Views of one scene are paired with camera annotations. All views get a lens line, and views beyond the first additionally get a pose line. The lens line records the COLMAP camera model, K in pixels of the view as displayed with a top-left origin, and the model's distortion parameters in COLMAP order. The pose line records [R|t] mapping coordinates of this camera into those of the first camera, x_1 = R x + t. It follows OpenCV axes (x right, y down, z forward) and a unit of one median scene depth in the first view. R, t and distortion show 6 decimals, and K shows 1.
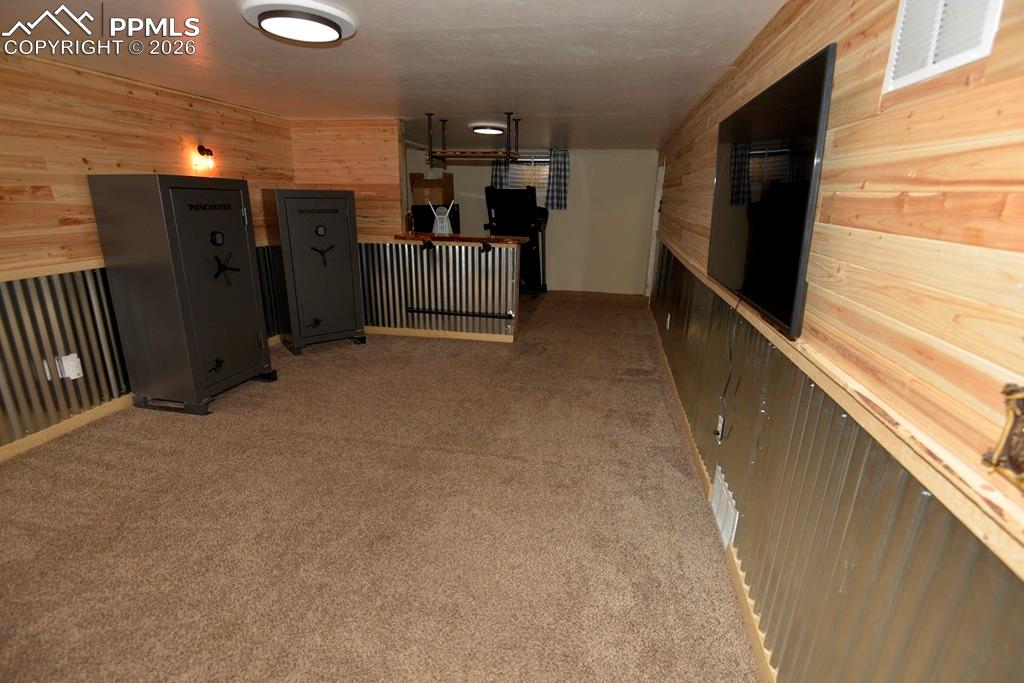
lens RADIAL K [[488.9, 0, 511.9], [0, 488.9, 343.0], [0, 0, 1]] dist [-0.012278, -0.001146]
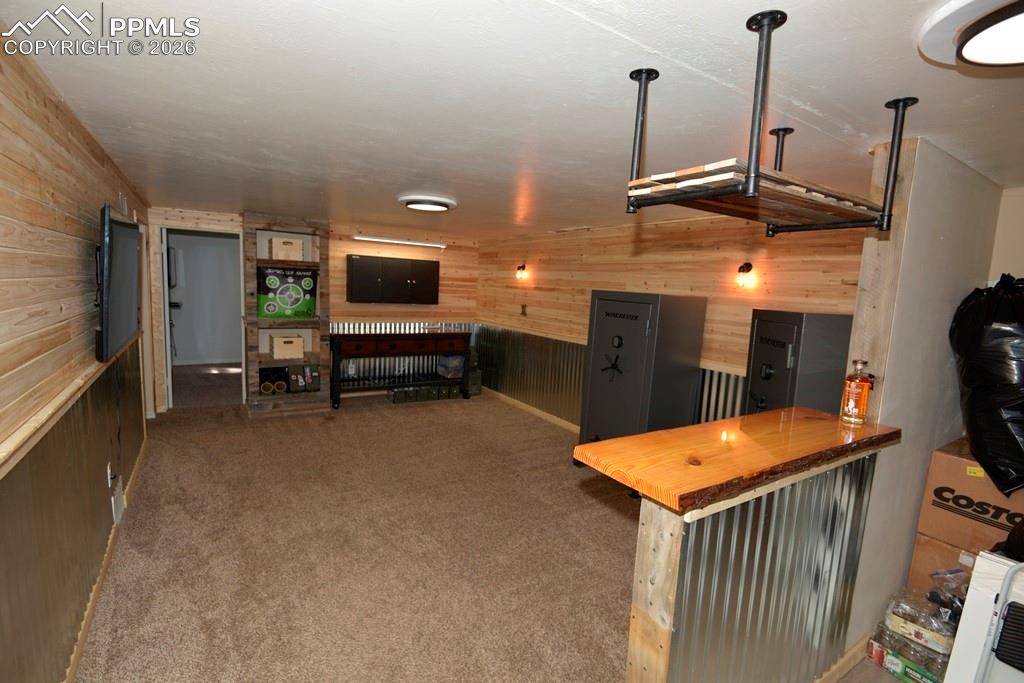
lens RADIAL K [[469.7, 0, 509.7], [0, 469.7, 342.7], [0, 0, 1]] dist [-0.004639, -0.000426]
pose [[-0.712773, 0.021980, -0.701050, 0.343548], [-0.268124, 0.915057, 0.301297, -0.469526], [0.648123, 0.402725, -0.646335, 1.519518]]
